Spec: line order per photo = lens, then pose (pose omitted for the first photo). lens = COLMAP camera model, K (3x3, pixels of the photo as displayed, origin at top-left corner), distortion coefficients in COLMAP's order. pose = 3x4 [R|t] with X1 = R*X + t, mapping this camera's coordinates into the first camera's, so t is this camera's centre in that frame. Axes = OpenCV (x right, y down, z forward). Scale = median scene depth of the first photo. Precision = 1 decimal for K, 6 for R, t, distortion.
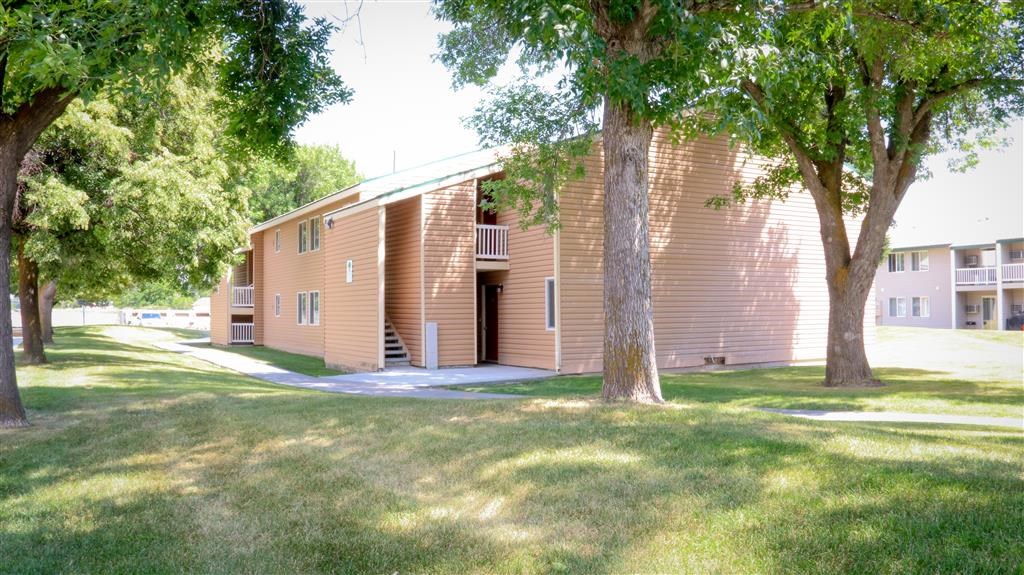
lens RADIAL K [[853.6, 0, 512.0], [0, 853.6, 287.5], [0, 0, 1]] dist [-0.182789, 0.155631]
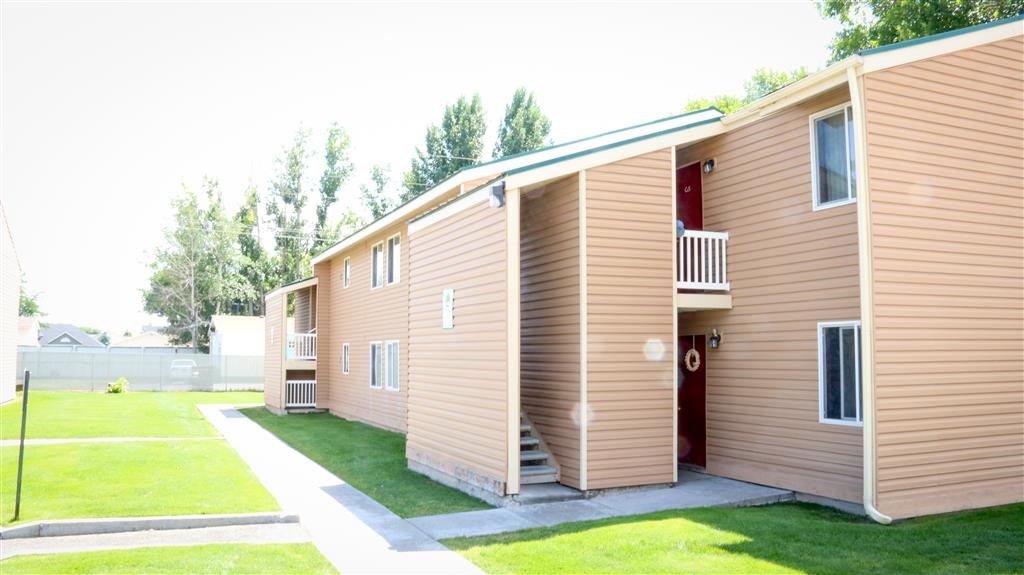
lens RADIAL K [[853.6, 0, 512.0], [0, 853.6, 287.5], [0, 0, 1]] dist [-0.182789, 0.155631]
pose [[0.994441, -0.009347, -0.104884, -0.087744], [0.004883, 0.999074, -0.042742, -0.011914], [0.105187, 0.041992, 0.993566, 0.434996]]
